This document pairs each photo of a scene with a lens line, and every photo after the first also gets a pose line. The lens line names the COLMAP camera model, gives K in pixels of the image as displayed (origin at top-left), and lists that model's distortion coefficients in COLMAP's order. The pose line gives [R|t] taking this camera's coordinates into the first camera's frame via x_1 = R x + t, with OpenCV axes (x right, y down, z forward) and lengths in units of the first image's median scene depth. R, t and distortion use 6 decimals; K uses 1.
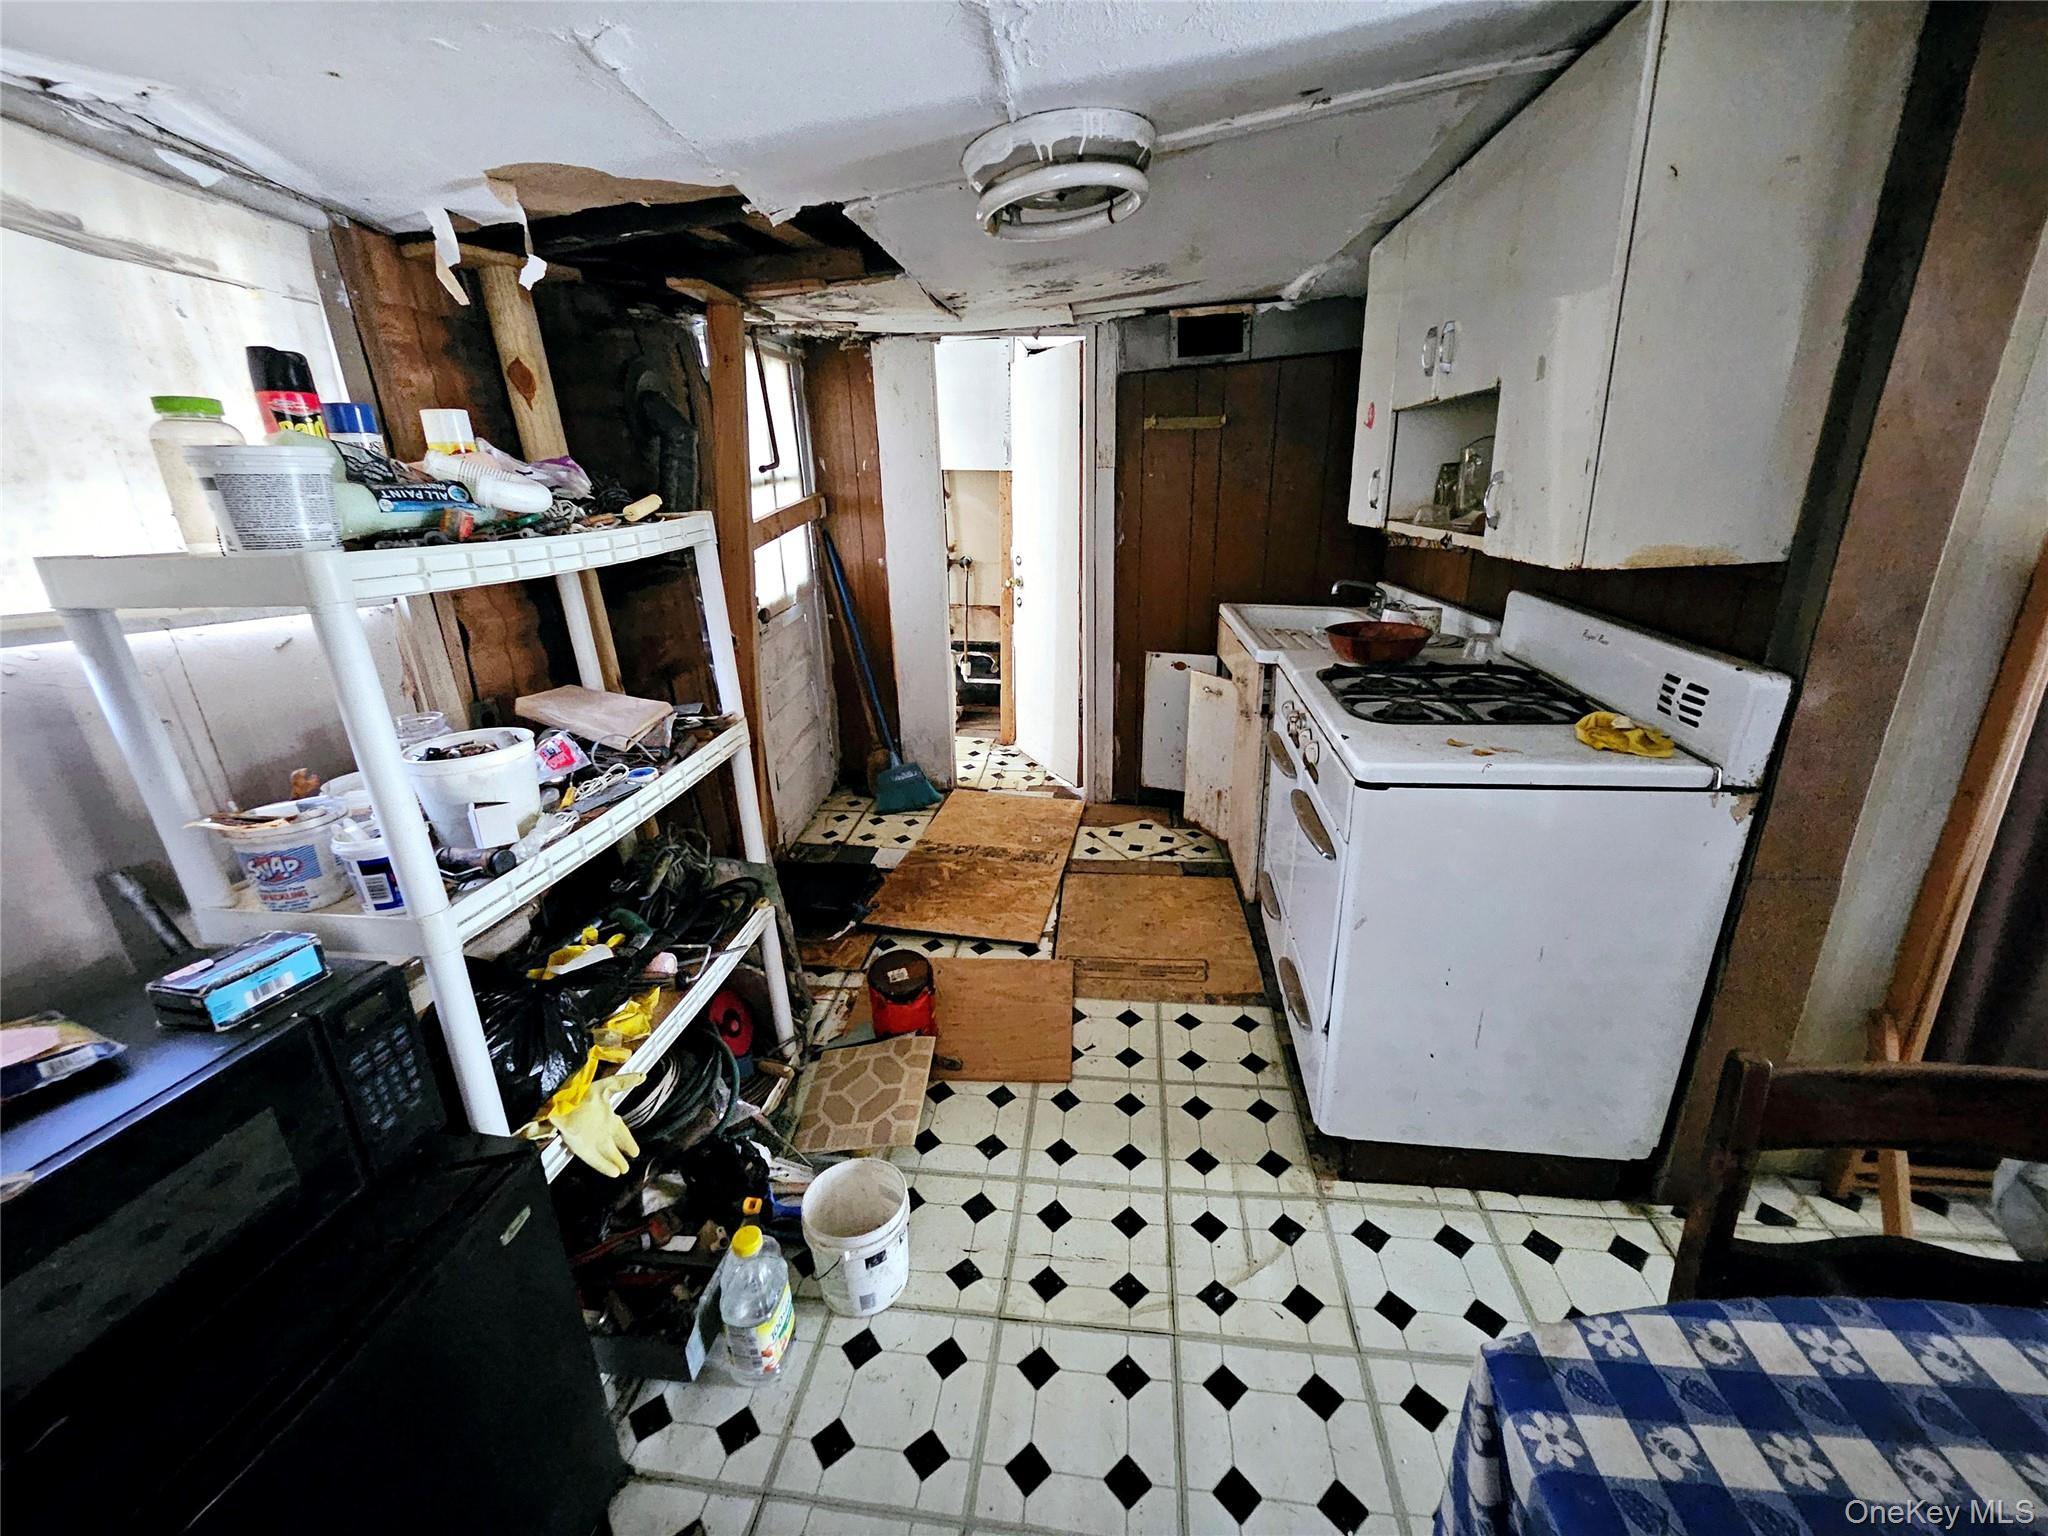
lens RADIAL K [[805.0, 0, 1019.4], [0, 805.0, 764.5], [0, 0, 1]] dist [-0.006534, 0.000681]
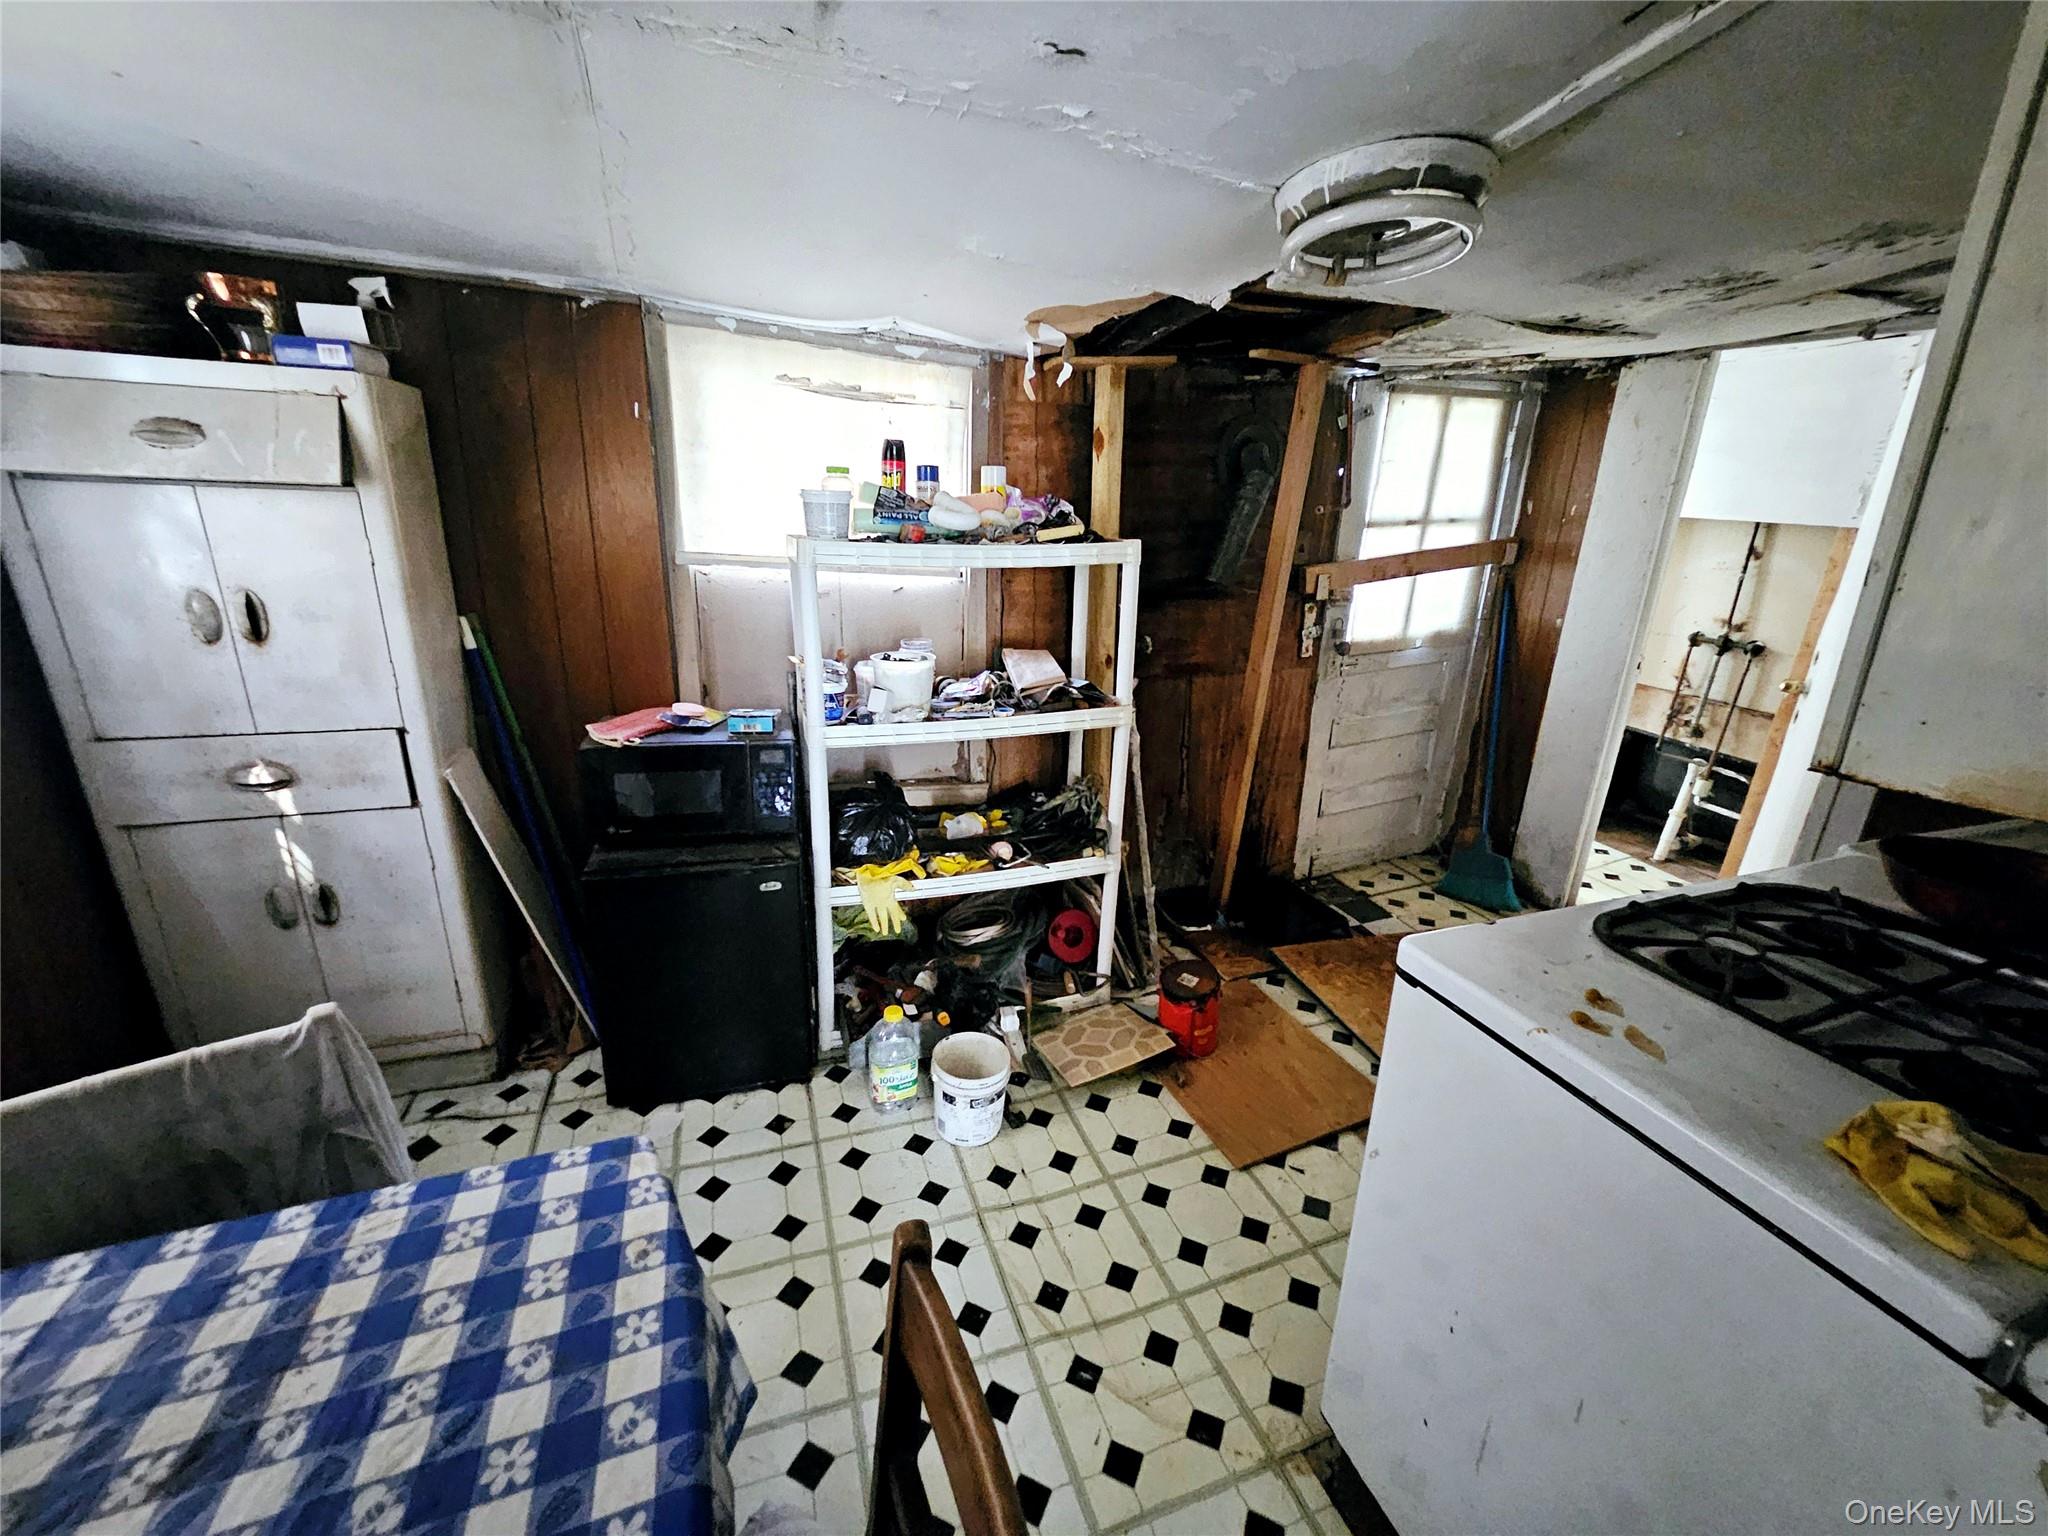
lens RADIAL K [[805.0, 0, 1019.4], [0, 805.0, 764.5], [0, 0, 1]] dist [-0.006534, 0.000681]
pose [[0.449815, 0.304800, -0.839502, 0.594885], [-0.333296, 0.929347, 0.158836, -0.104812], [0.828601, 0.208355, 0.519623, 0.214194]]
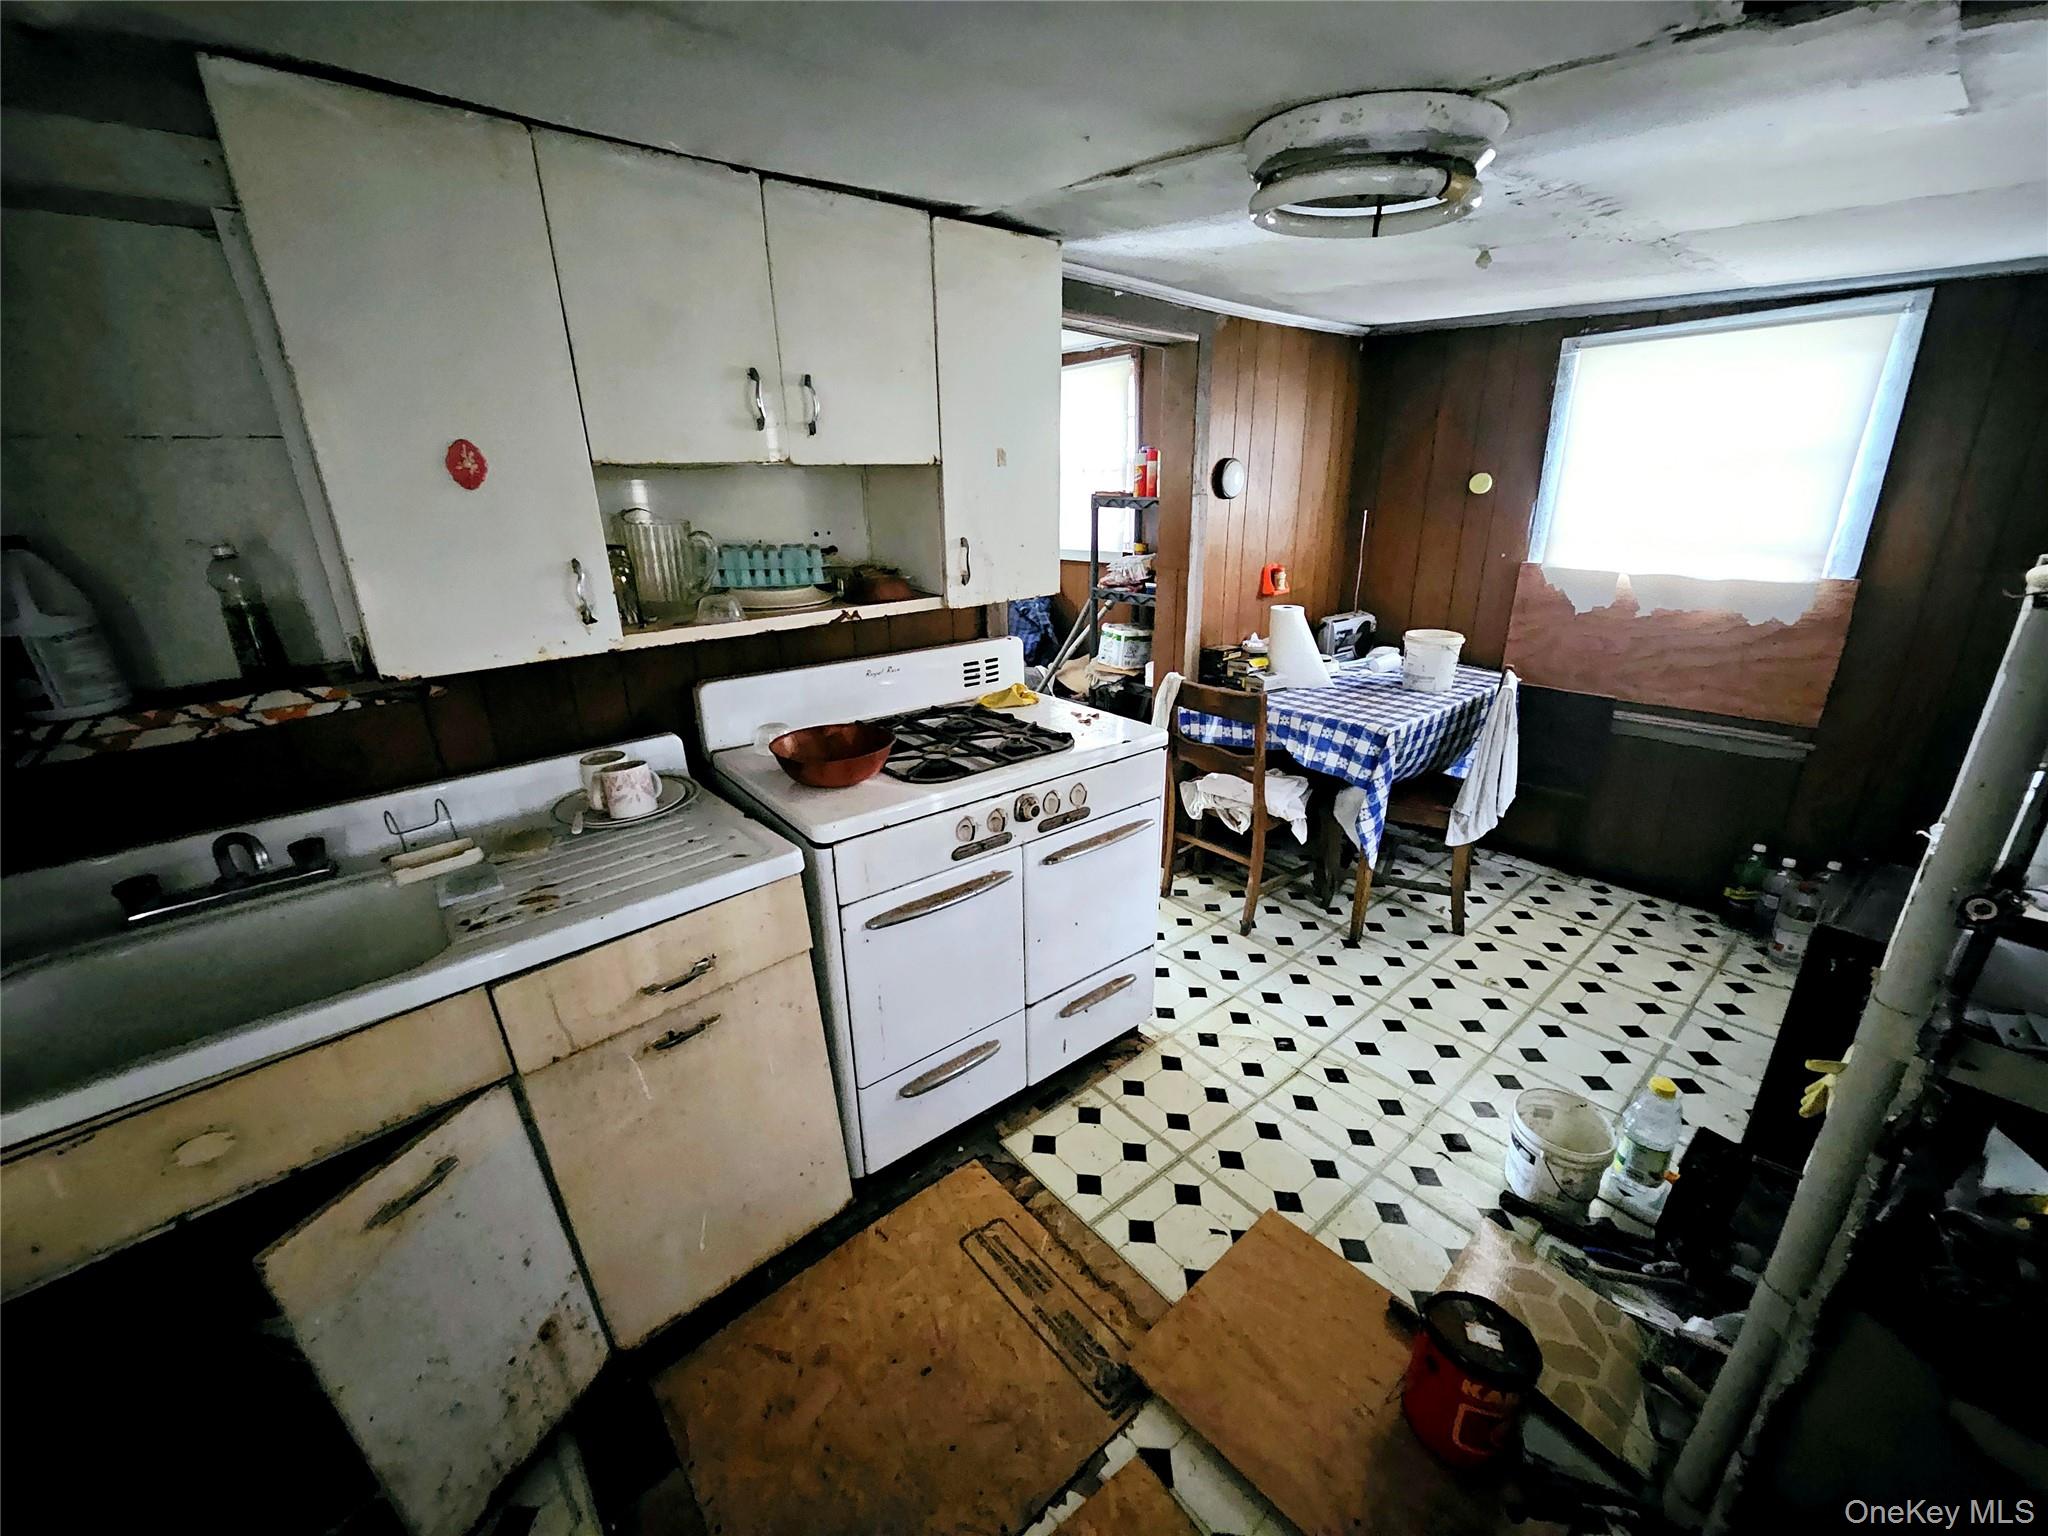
lens RADIAL K [[814.0, 0, 1013.8], [0, 814.0, 770.6], [0, 0, 1]] dist [-0.000493, 0.003287]
pose [[-0.728182, -0.179946, 0.661340, -0.237682], [0.272165, 0.809661, 0.519975, -0.542671], [-0.629029, 0.558630, -0.540606, 1.411052]]
